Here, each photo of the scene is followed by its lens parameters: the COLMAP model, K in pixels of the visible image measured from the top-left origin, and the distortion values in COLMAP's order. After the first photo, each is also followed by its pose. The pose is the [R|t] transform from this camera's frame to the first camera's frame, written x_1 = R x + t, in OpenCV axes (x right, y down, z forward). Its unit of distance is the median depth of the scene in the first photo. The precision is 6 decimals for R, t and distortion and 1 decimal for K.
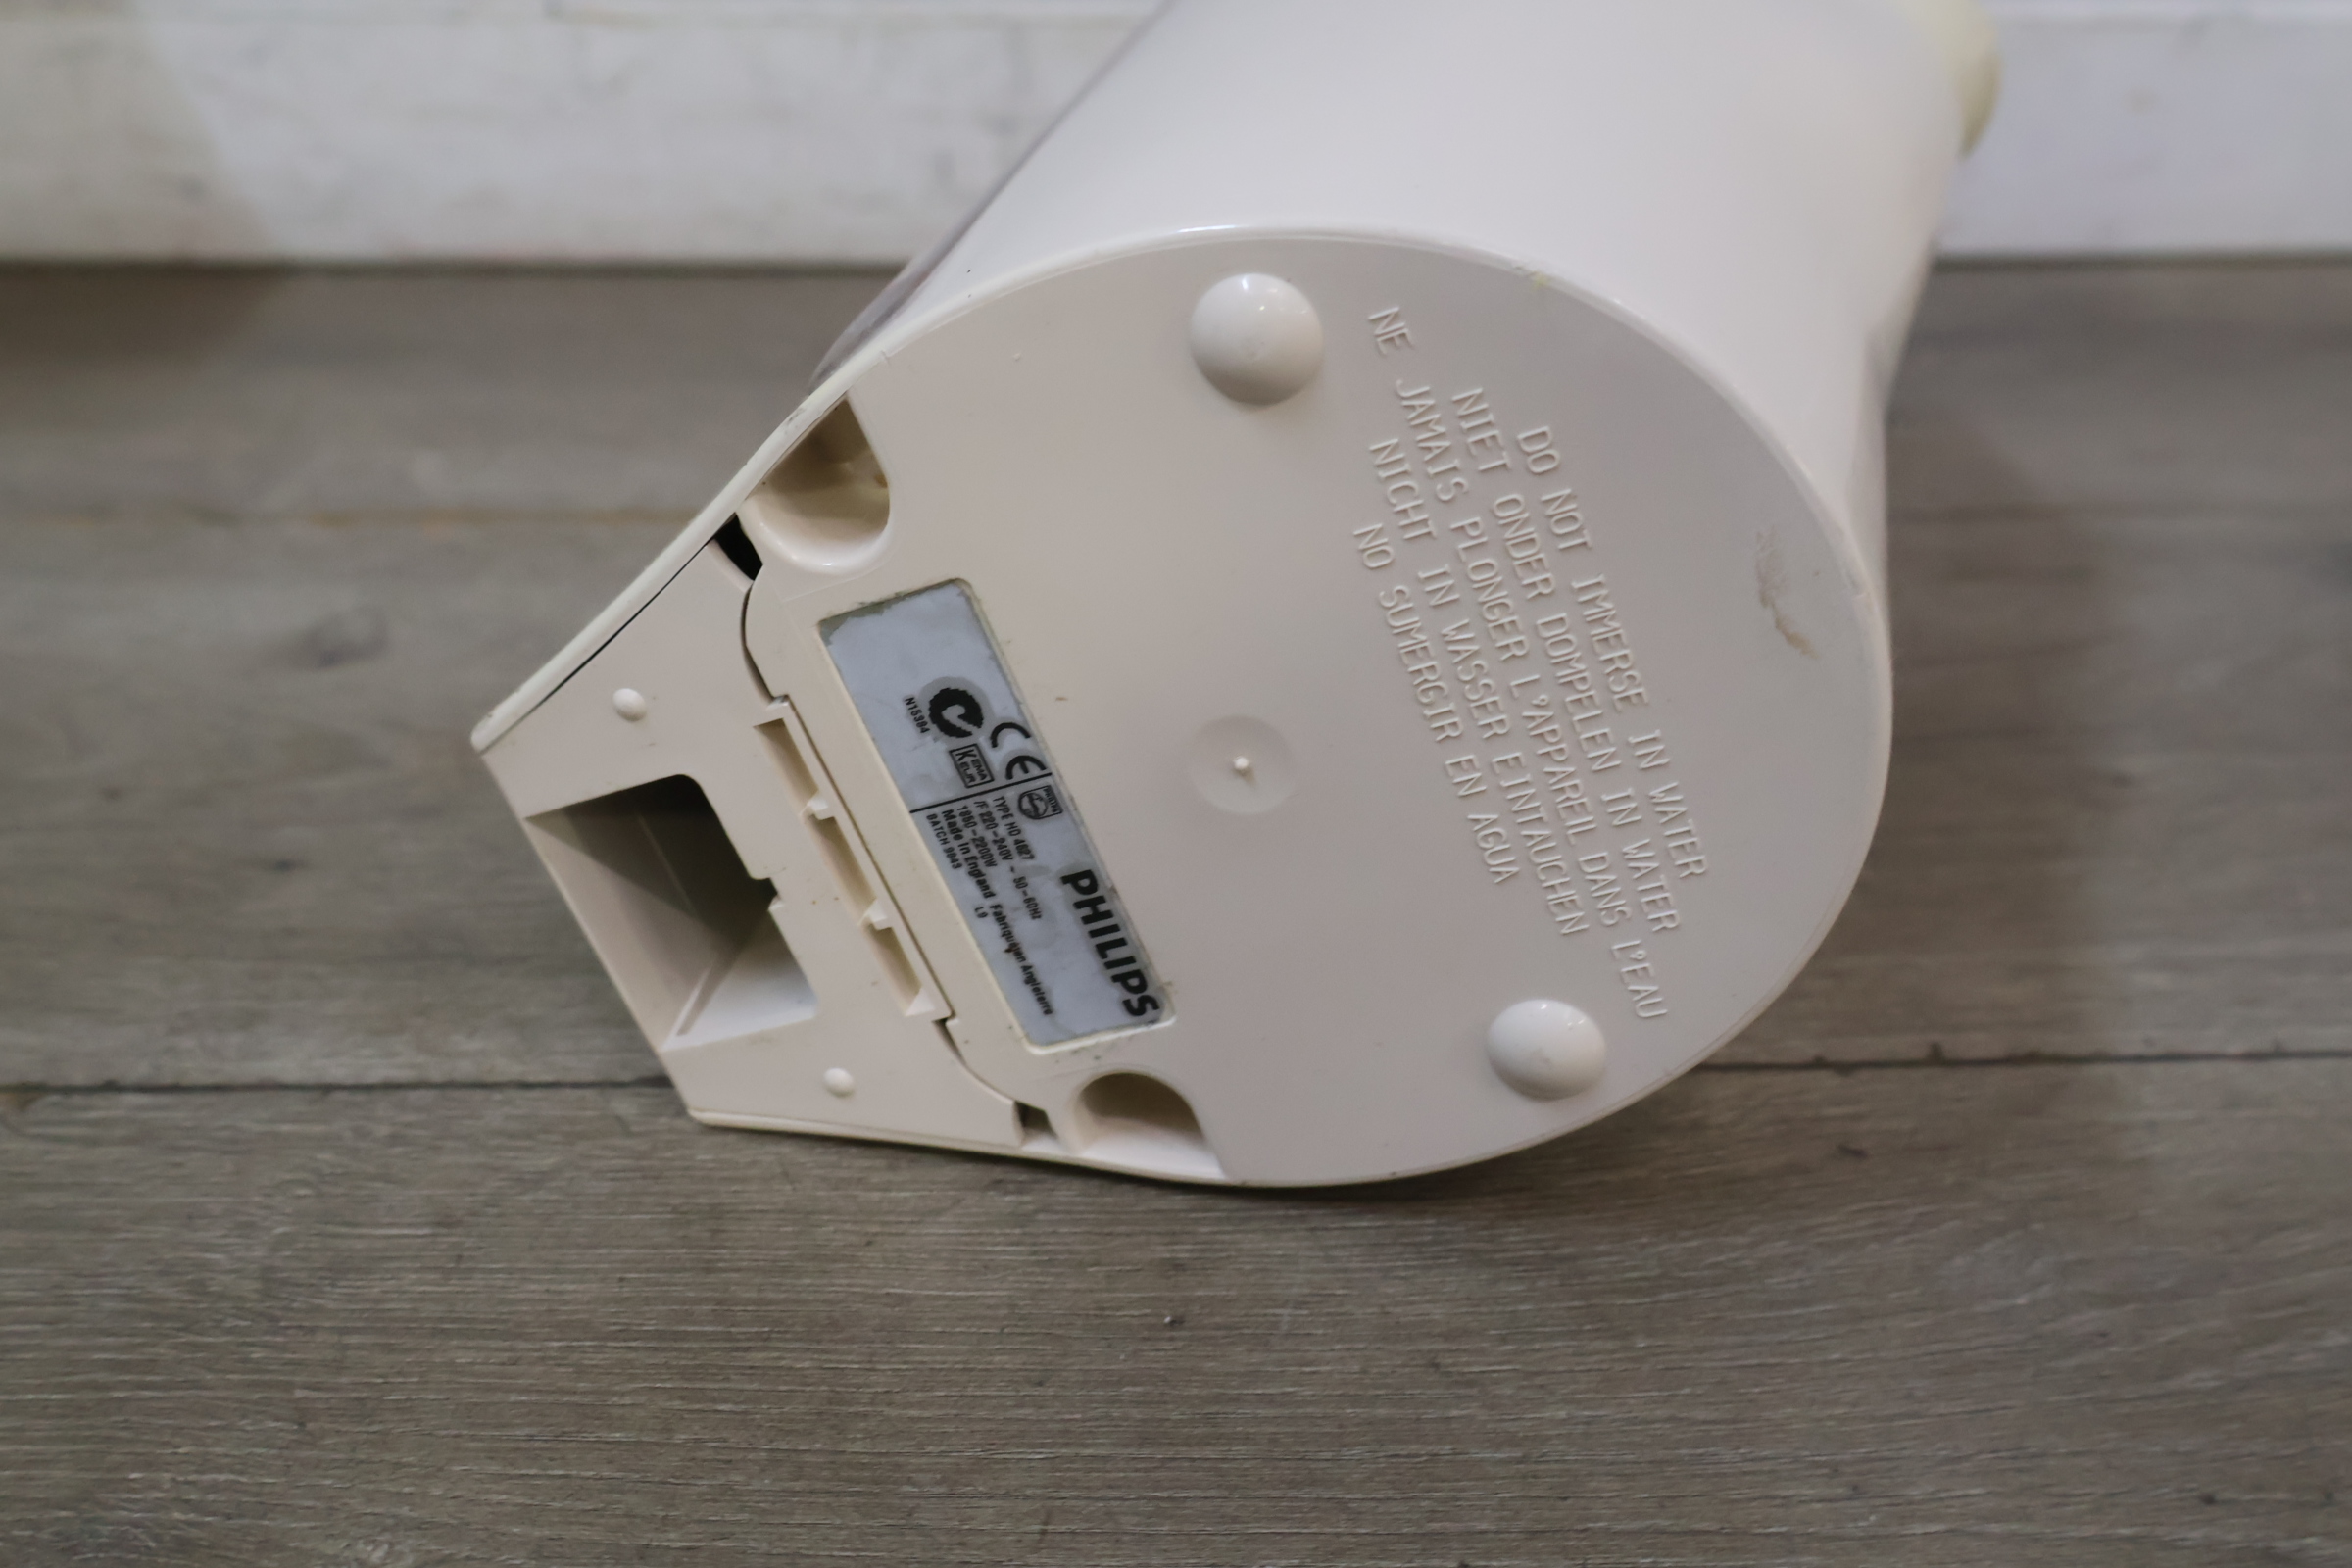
lens RADIAL K [[2252.2, 0, 1180.2], [0, 2252.2, 803.6], [0, 0, 1]] dist [0.006644, 0.000000]
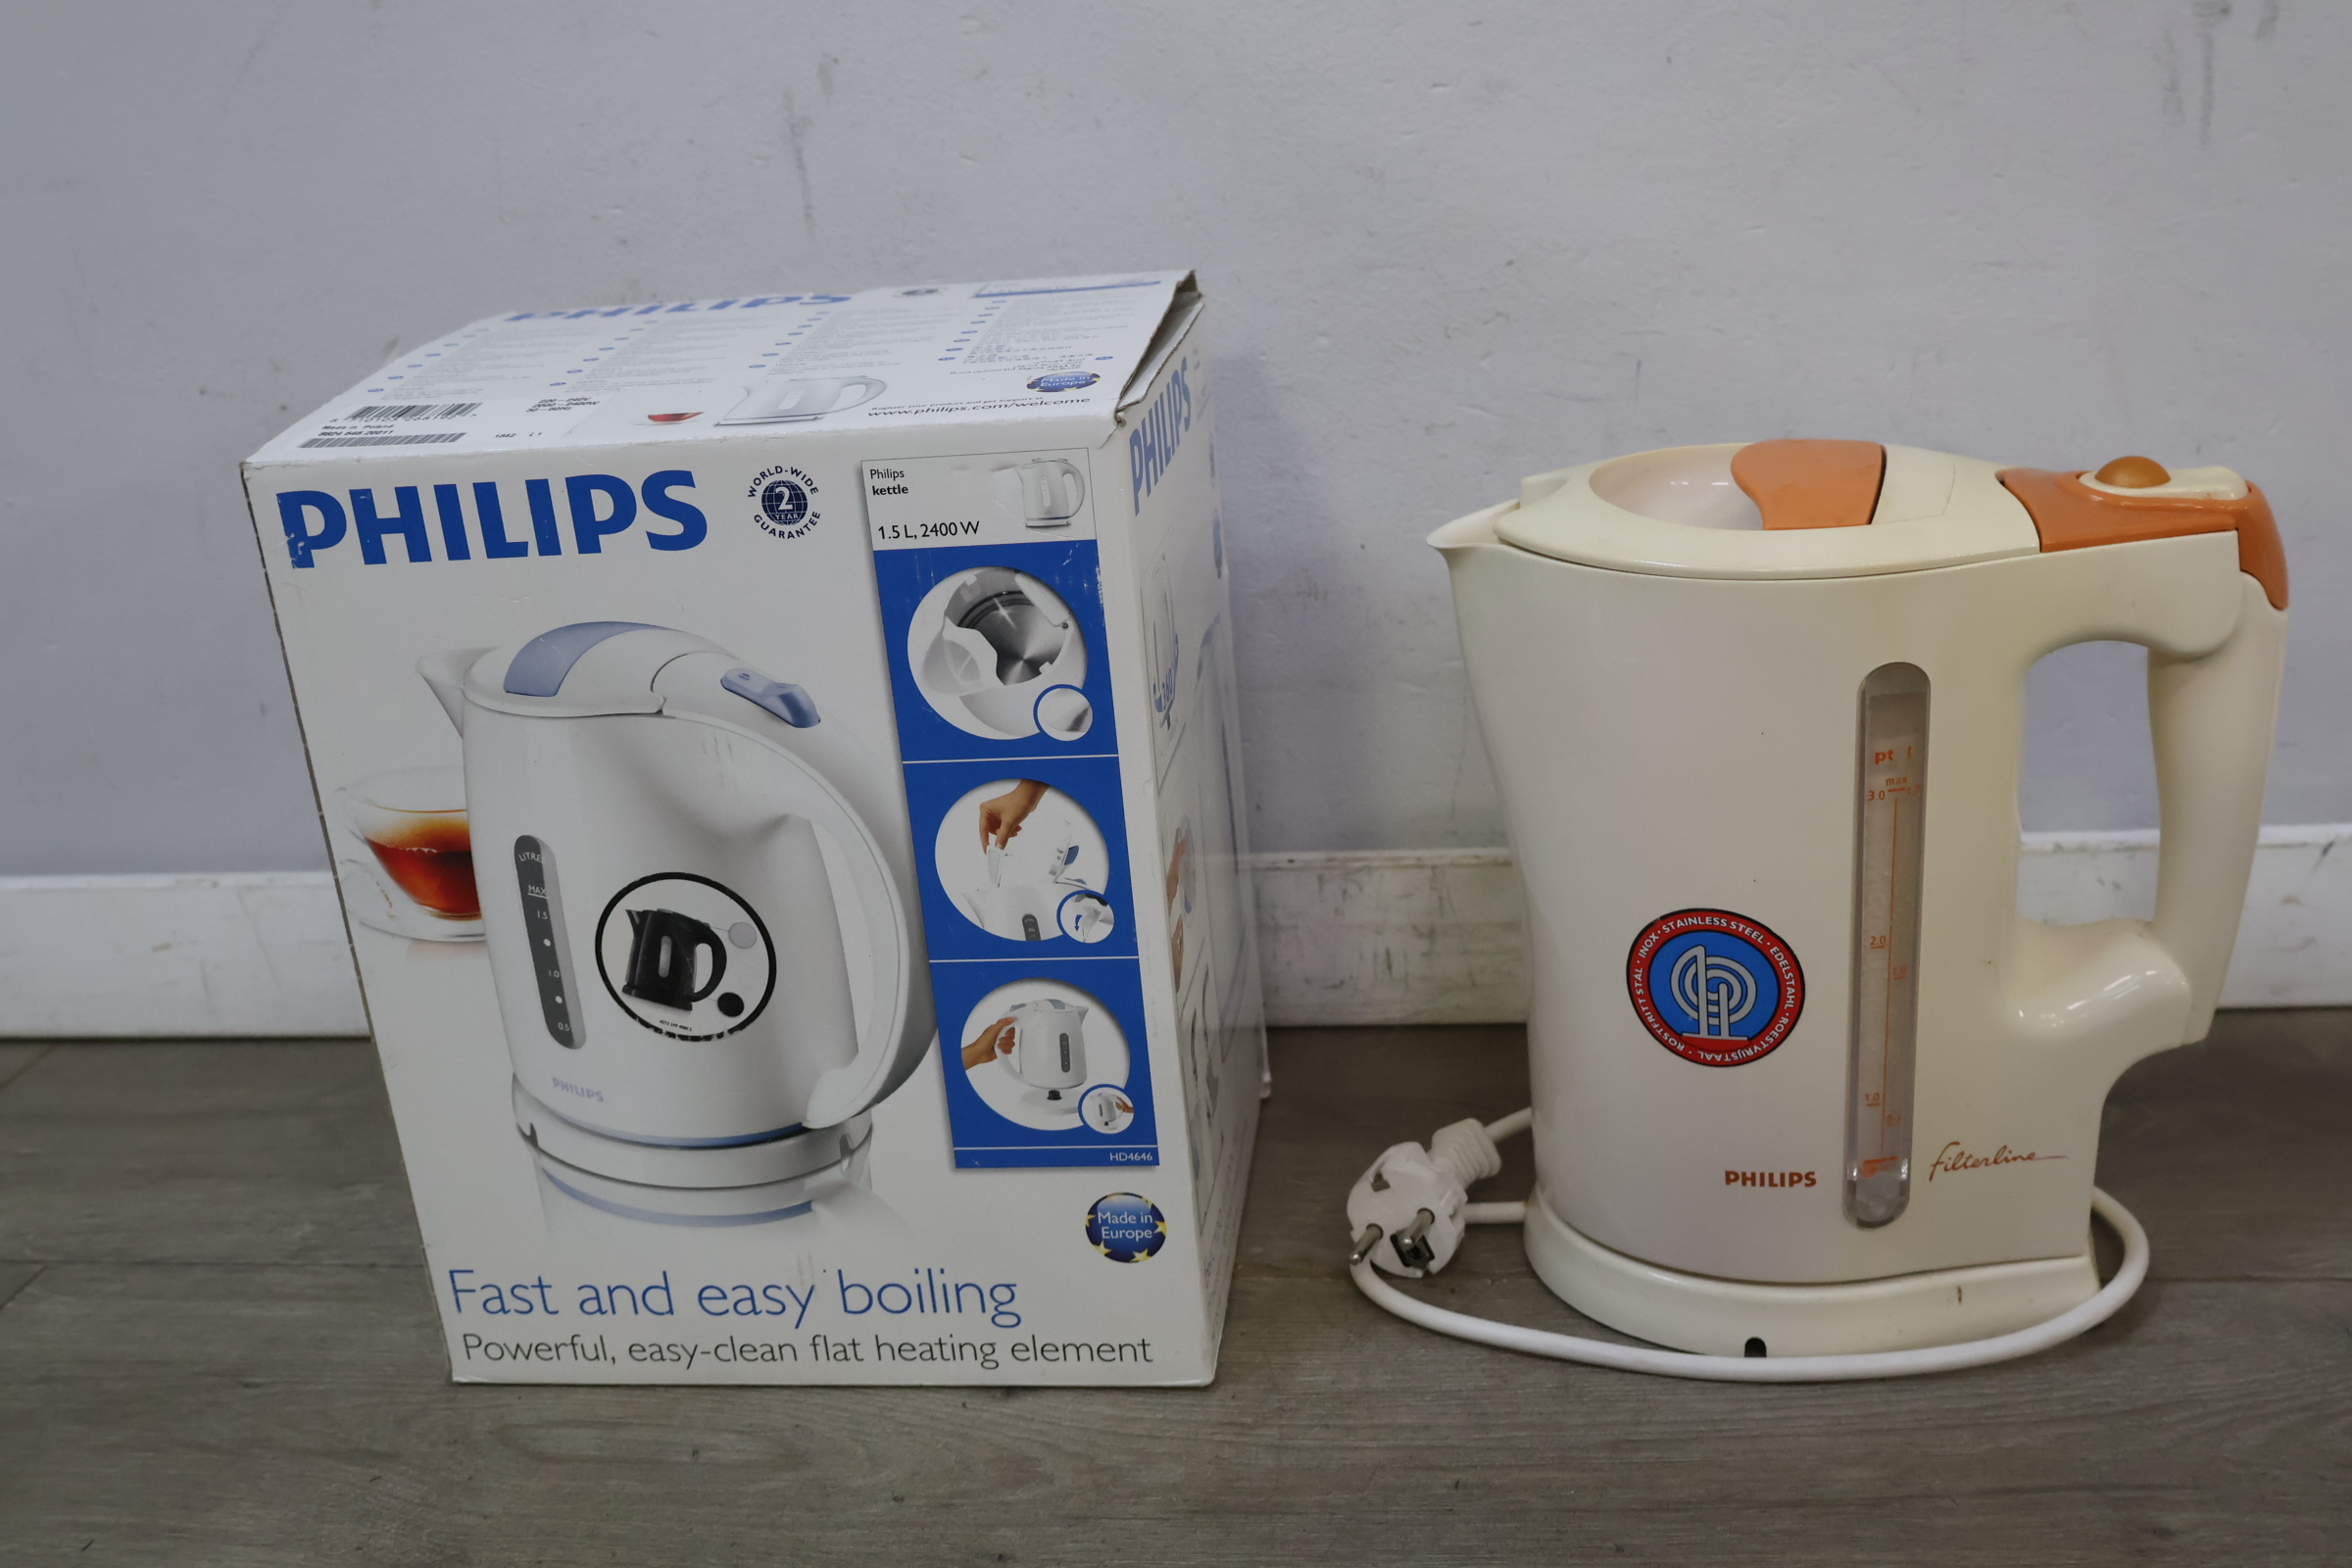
lens RADIAL K [[2252.2, 0, 1191.4], [0, 2252.2, 790.8], [0, 0, 1]] dist [0.006644, 0.000000]
pose [[0.980112, -0.024709, -0.196901, 0.107771], [-0.007142, 0.987183, -0.159431, -0.306844], [0.198317, 0.157666, 0.967374, -0.804849]]
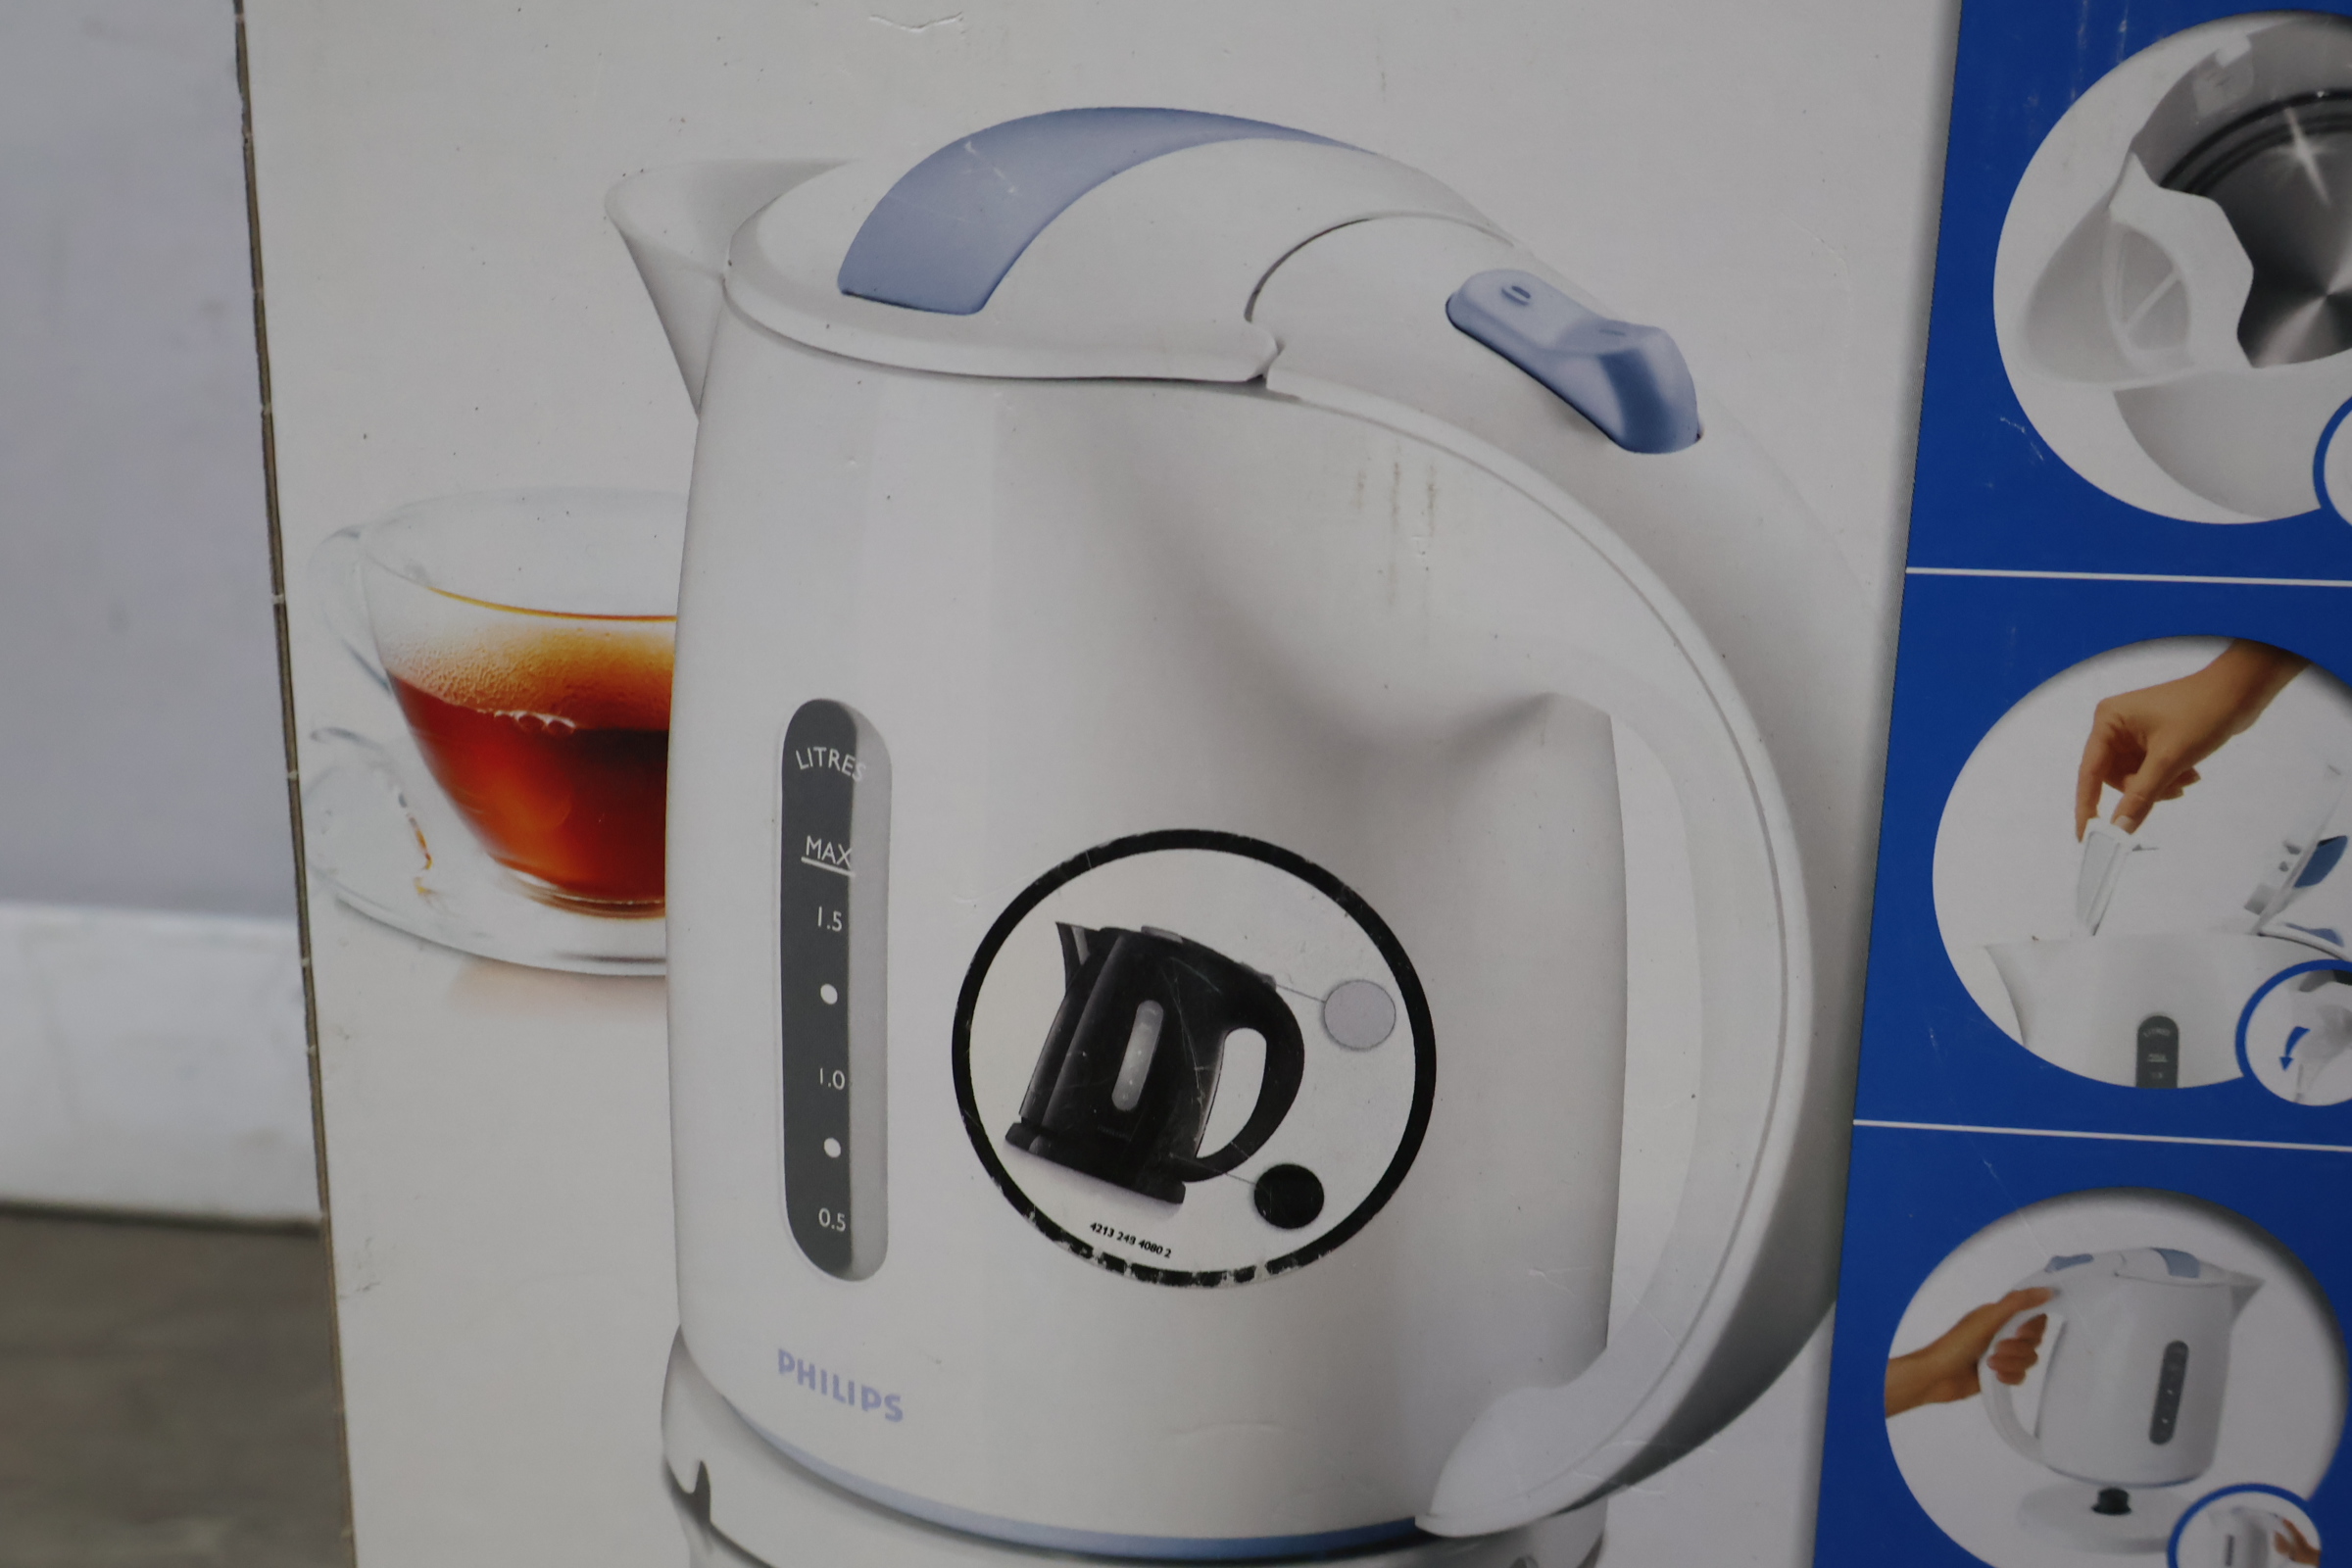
lens RADIAL K [[2252.2, 0, 1200.3], [0, 2252.2, 771.9], [0, 0, 1]] dist [0.006644, 0.000000]
pose [[0.989927, 0.041972, -0.135214, -0.627833], [-0.079205, 0.955790, -0.283181, -0.353409], [0.117351, 0.291038, 0.949487, 0.306045]]
